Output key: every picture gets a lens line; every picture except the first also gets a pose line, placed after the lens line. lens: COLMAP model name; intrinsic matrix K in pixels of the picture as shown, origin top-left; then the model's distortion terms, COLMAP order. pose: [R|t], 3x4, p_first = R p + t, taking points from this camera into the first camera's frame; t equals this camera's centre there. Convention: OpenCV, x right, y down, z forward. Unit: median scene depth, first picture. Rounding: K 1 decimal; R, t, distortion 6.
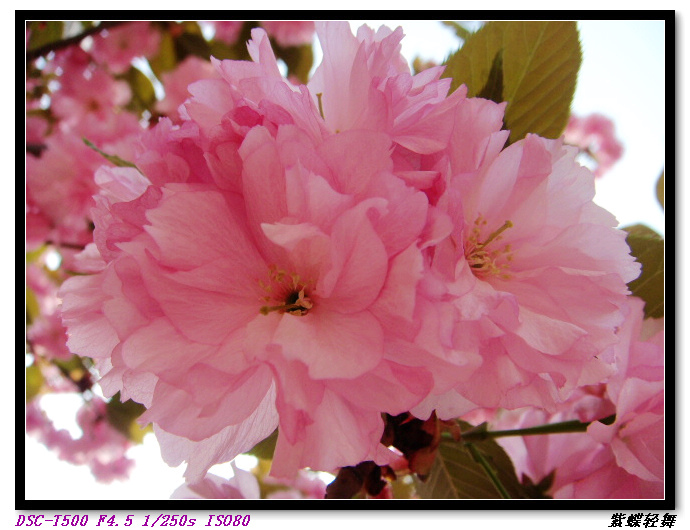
lens RADIAL K [[617.0, 0, 344.9], [0, 617.0, 232.0], [0, 0, 1]] dist [-0.153814, 0.192778]
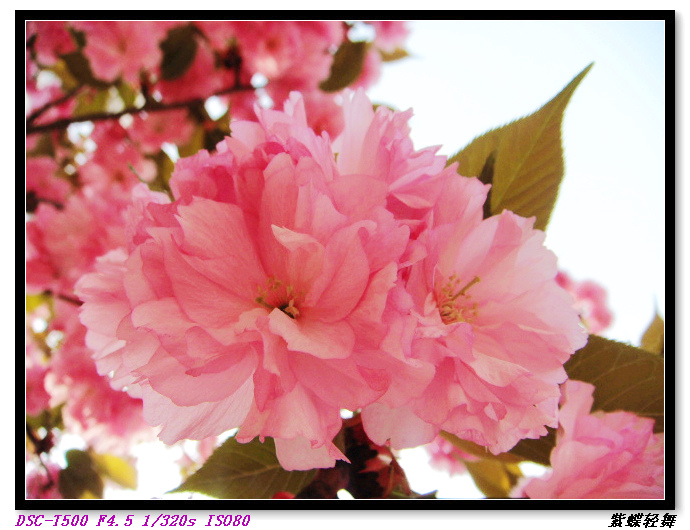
lens RADIAL K [[617.0, 0, 344.9], [0, 617.0, 232.0], [0, 0, 1]] dist [-0.153814, 0.192778]
pose [[0.984952, 0.171970, -0.017203, 0.025688], [-0.171976, 0.965351, -0.196269, 0.182926], [-0.017146, 0.196274, 0.980399, -0.168862]]
